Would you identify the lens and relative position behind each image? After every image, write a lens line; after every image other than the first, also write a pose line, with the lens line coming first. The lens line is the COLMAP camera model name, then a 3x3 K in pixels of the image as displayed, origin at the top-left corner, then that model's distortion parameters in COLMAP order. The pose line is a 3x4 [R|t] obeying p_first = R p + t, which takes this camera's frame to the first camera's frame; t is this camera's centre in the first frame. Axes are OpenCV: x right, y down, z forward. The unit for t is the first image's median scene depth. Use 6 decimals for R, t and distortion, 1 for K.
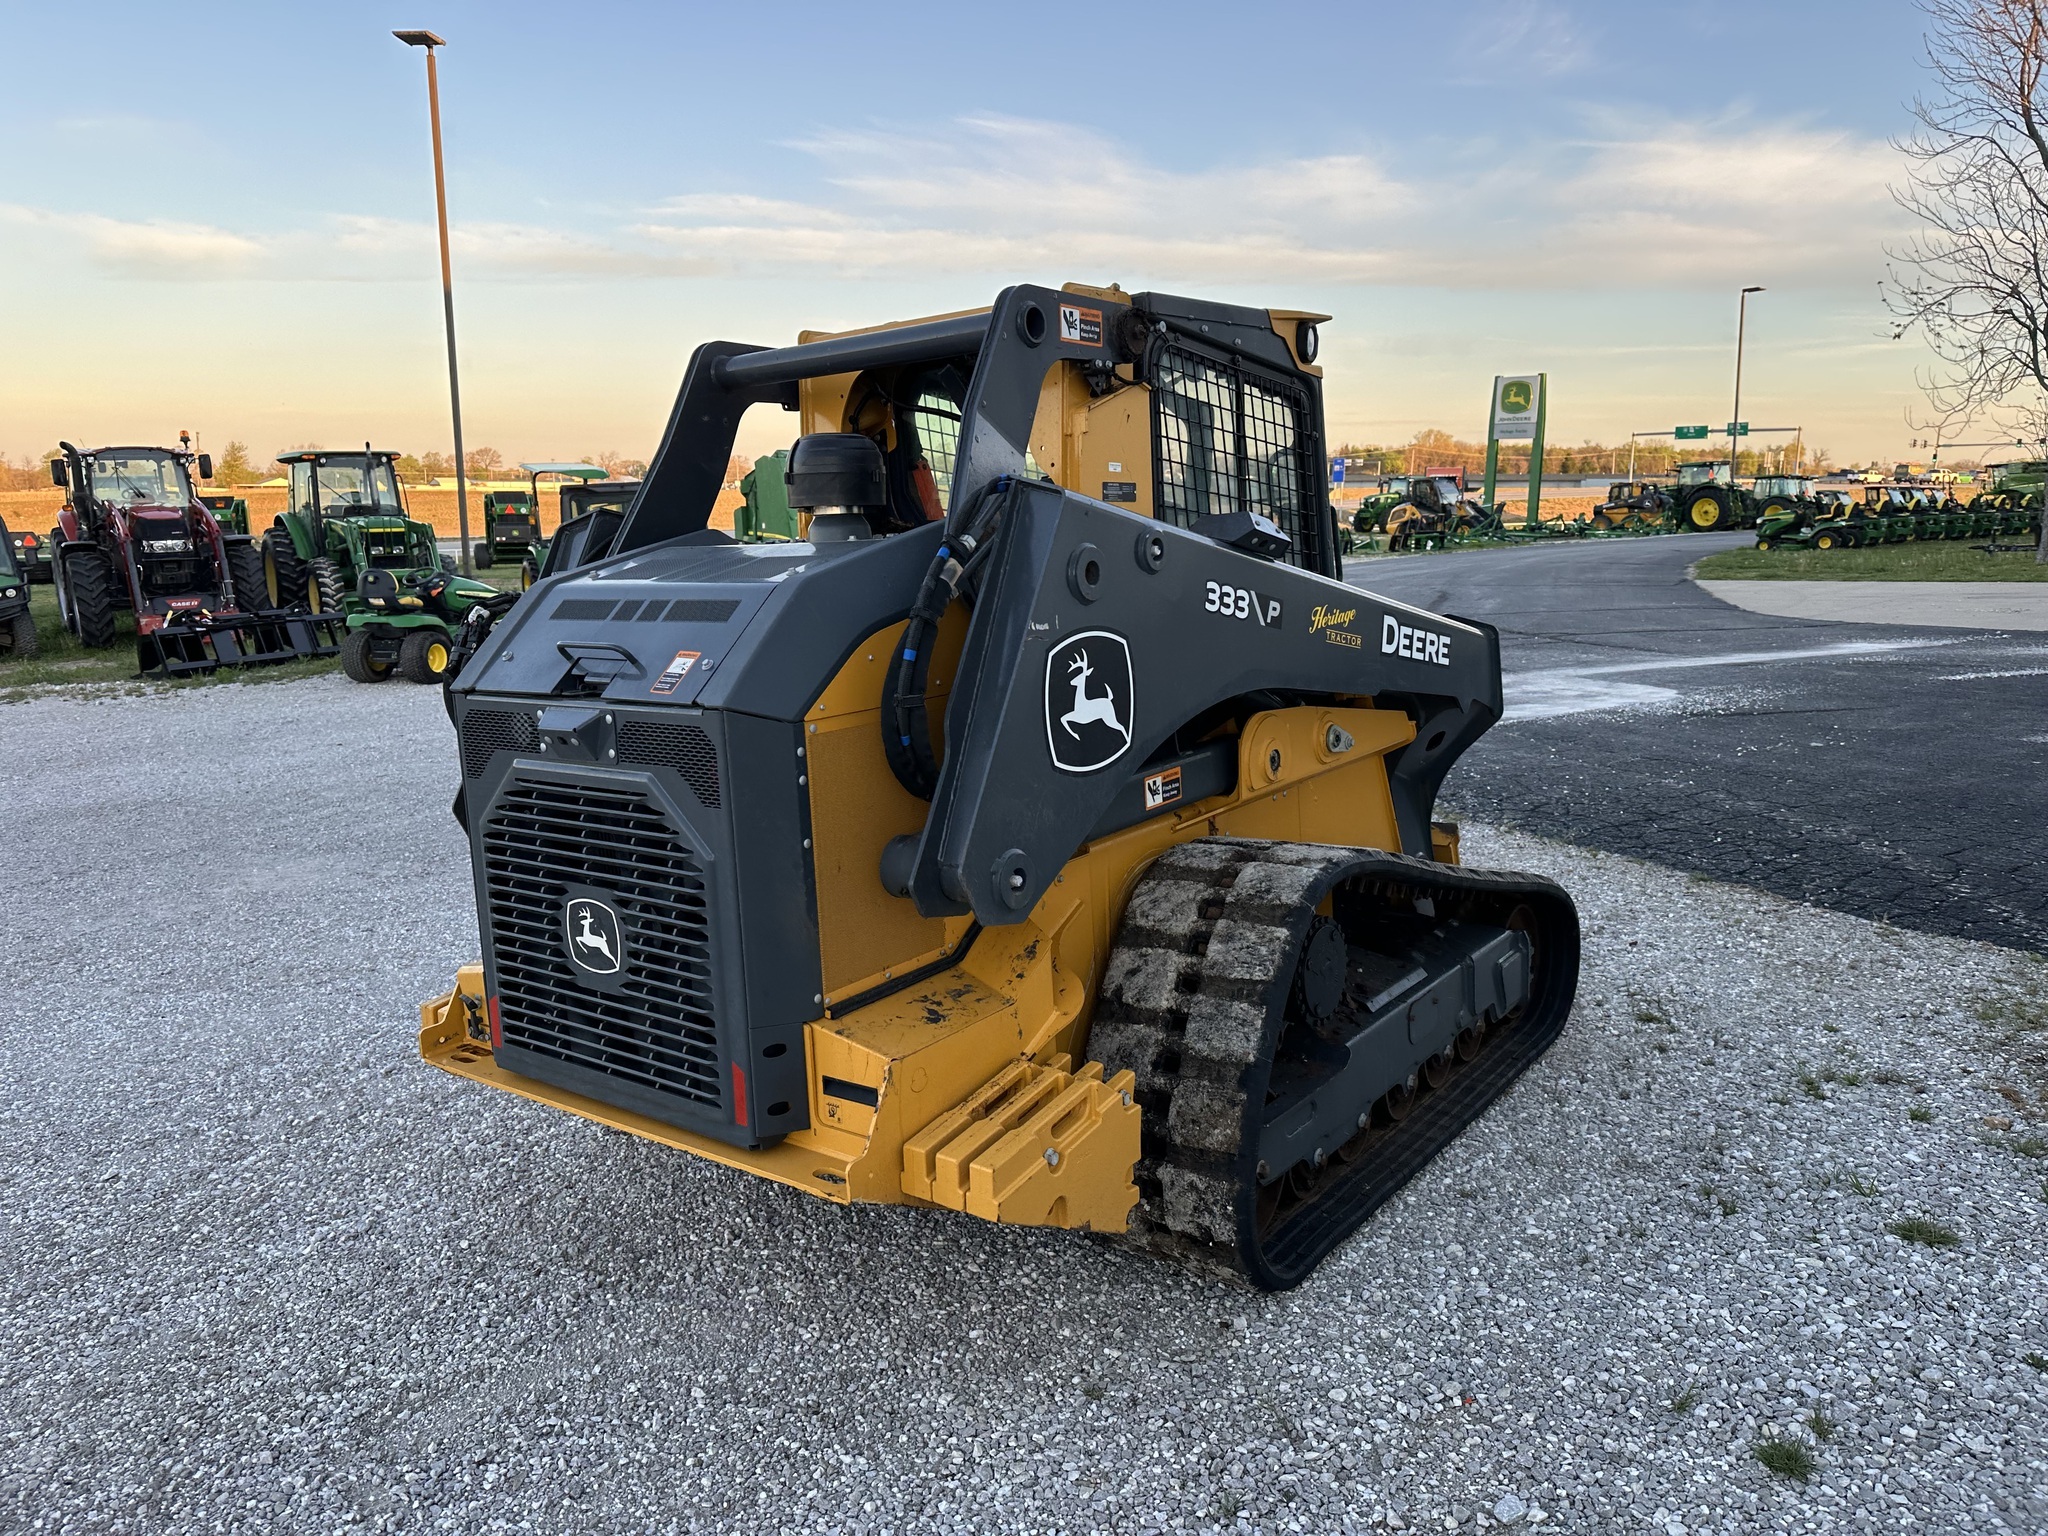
lens RADIAL K [[1433.9, 0, 1016.2], [0, 1433.9, 740.4], [0, 0, 1]] dist [0.078503, -0.095925]
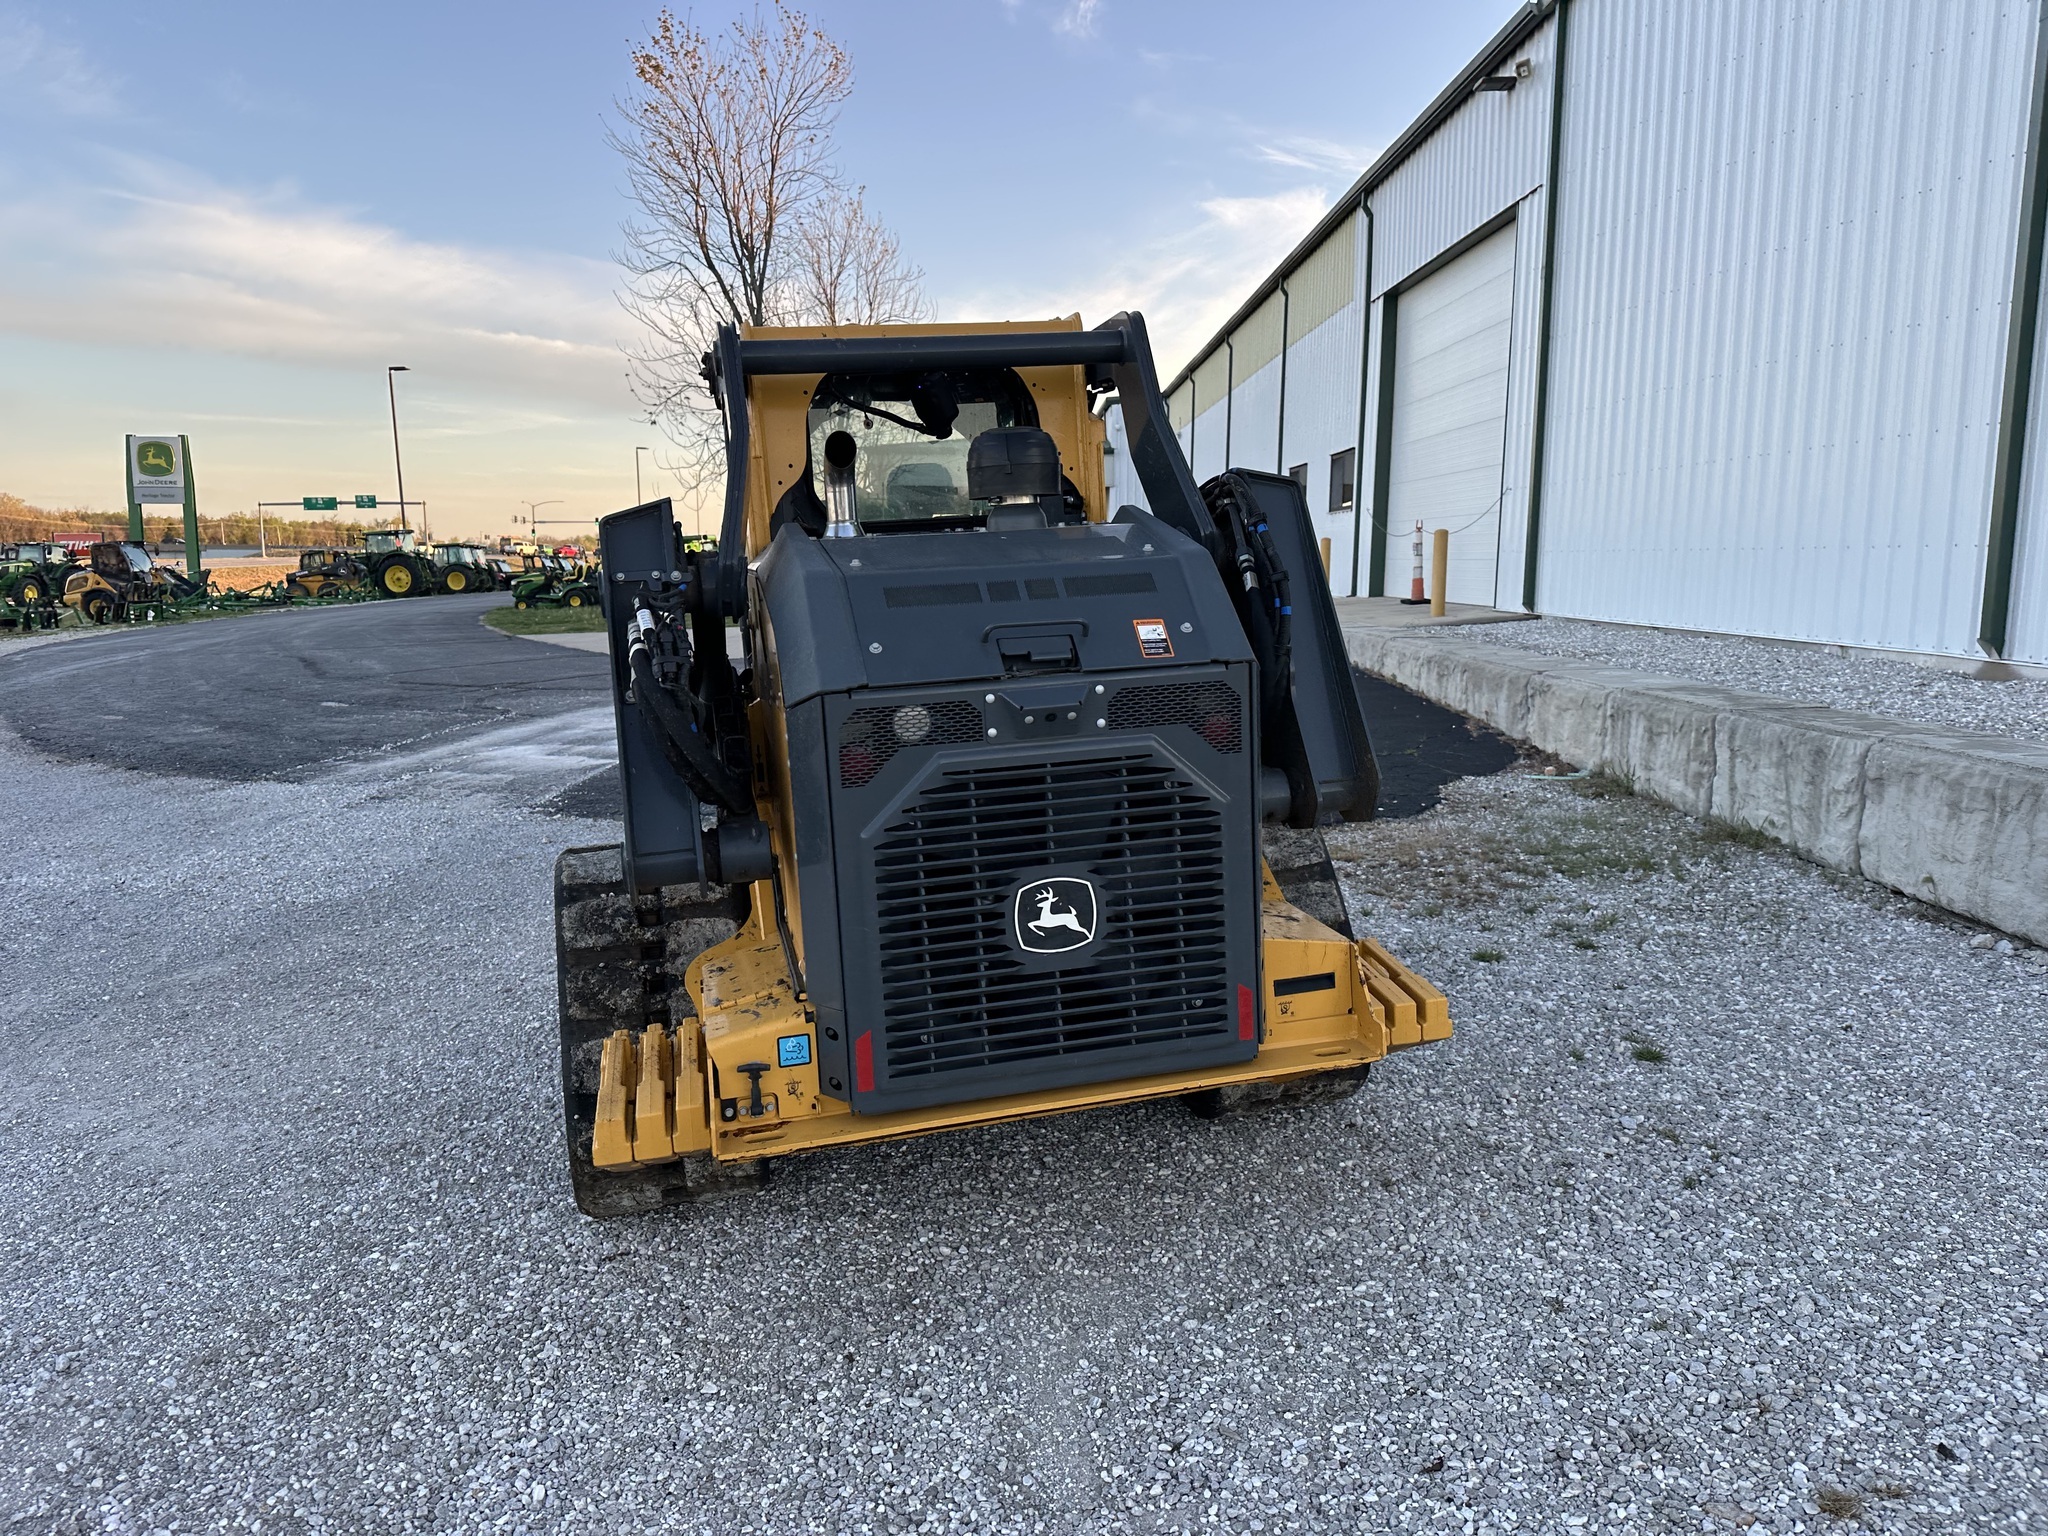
lens RADIAL K [[1433.9, 0, 1016.2], [0, 1433.9, 740.4], [0, 0, 1]] dist [0.078503, -0.095925]
pose [[0.633846, -0.100940, 0.766845, -0.946389], [0.137993, 0.990299, 0.016293, -0.003182], [-0.761050, 0.095492, 0.641626, 0.337445]]
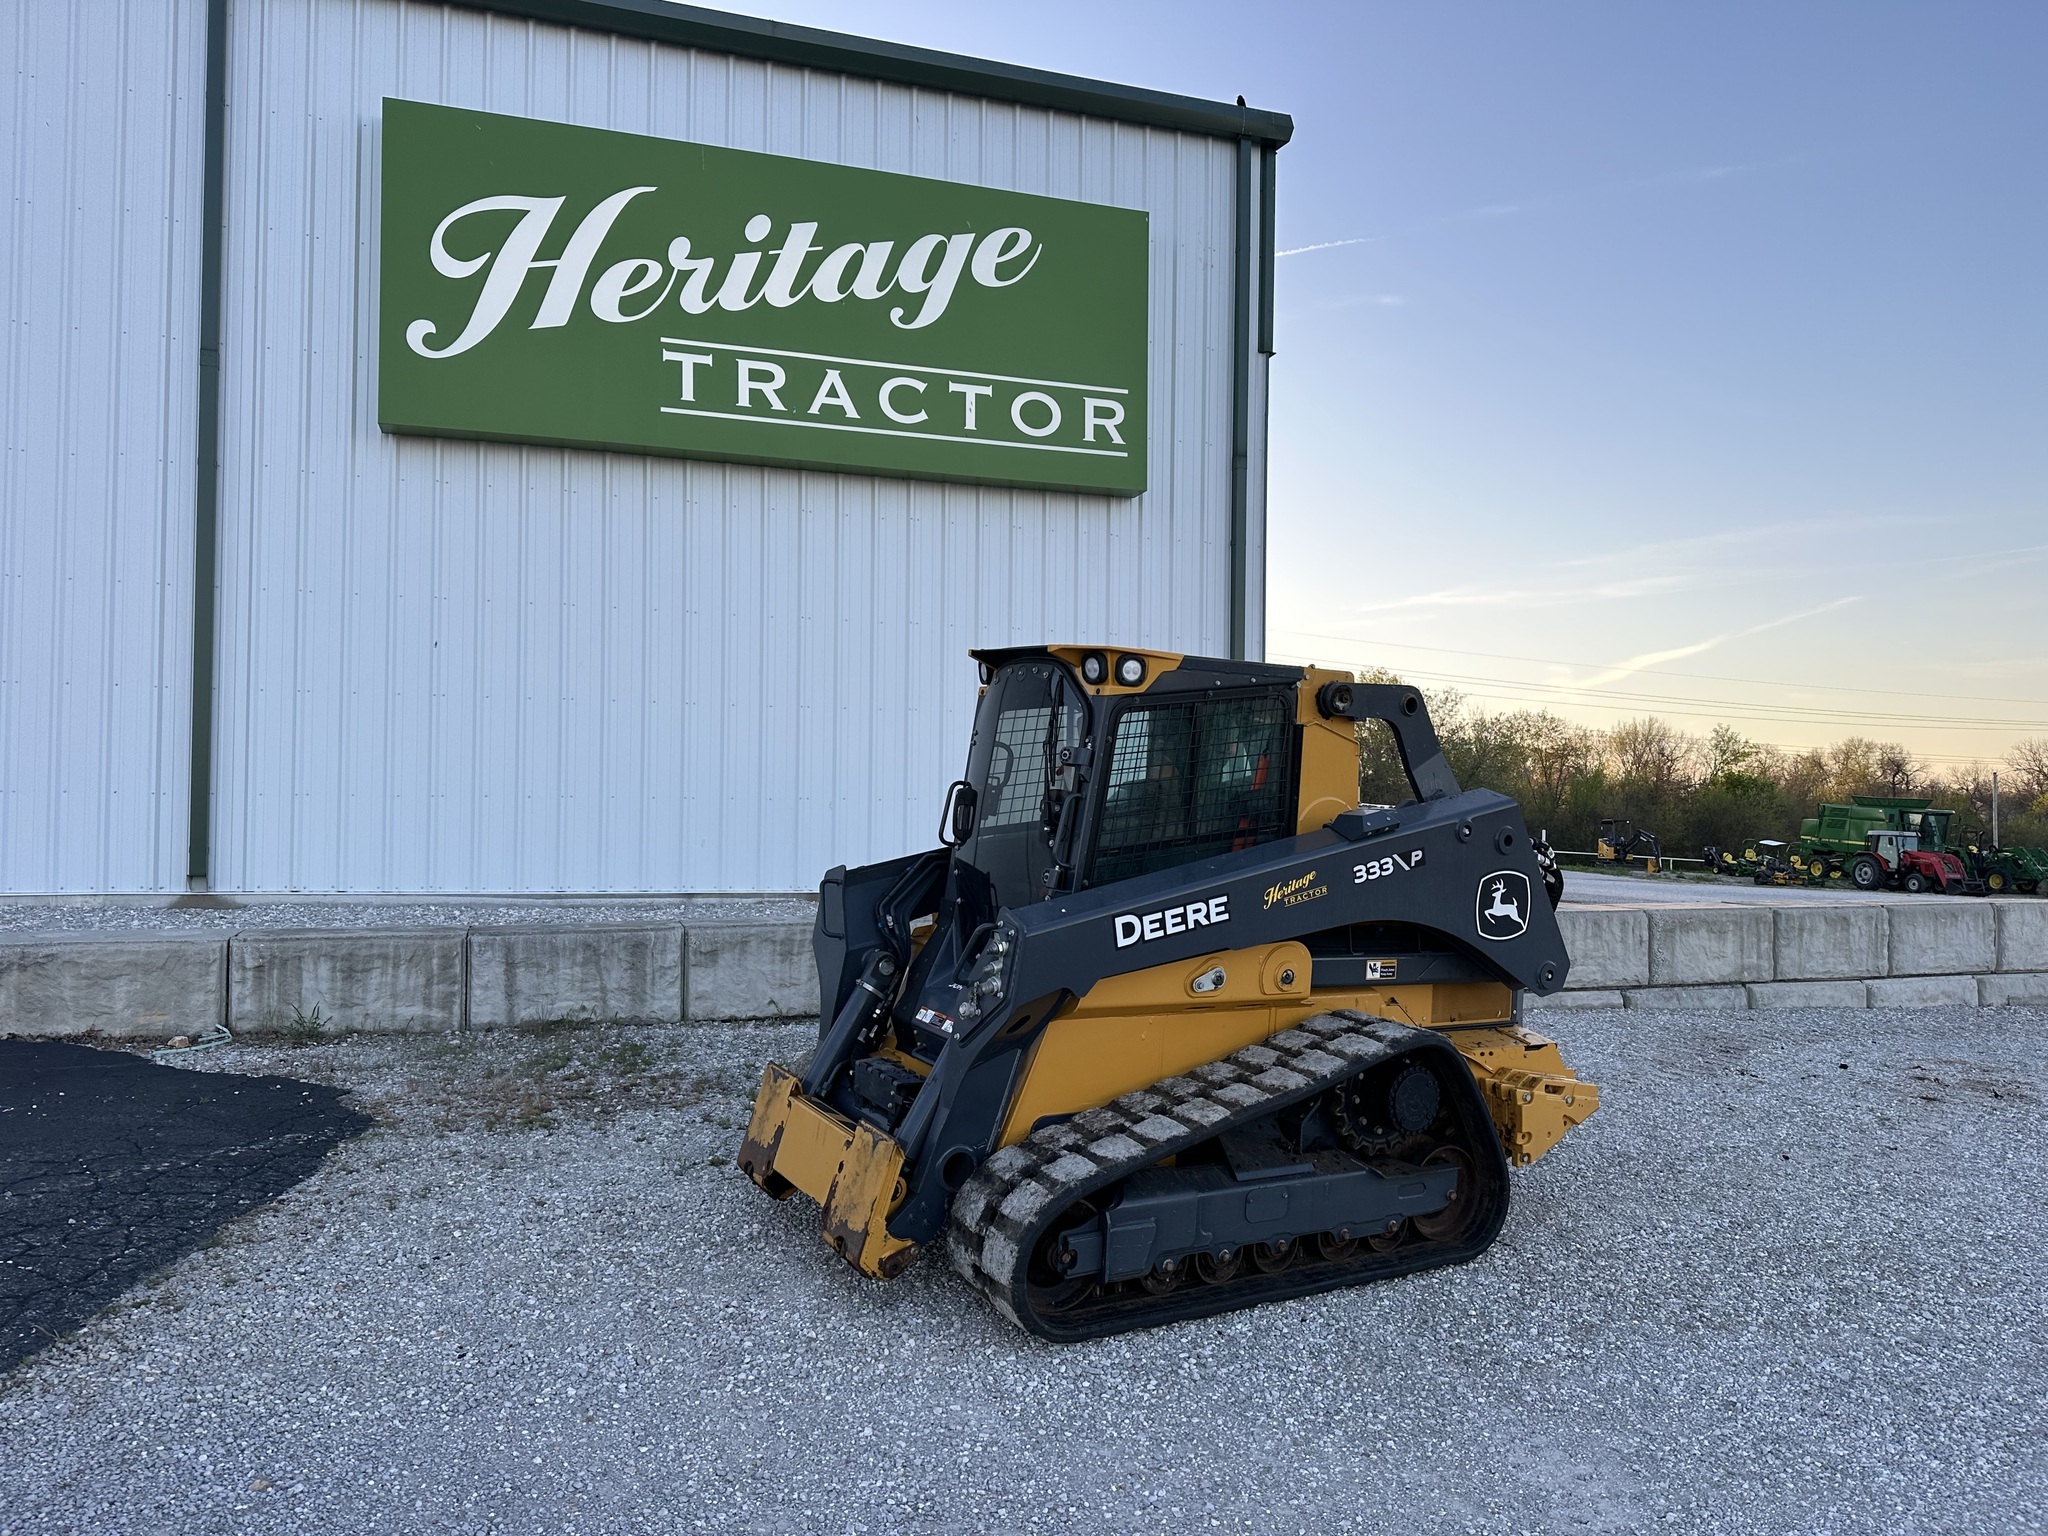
lens RADIAL K [[1418.9, 0, 1031.1], [0, 1418.9, 774.8], [0, 0, 1]] dist [0.166759, -0.295025]
pose [[-0.931854, -0.003116, 0.362820, -0.453078], [0.052670, 0.988210, 0.143763, -0.486445], [-0.358990, 0.153076, -0.920703, 2.996886]]
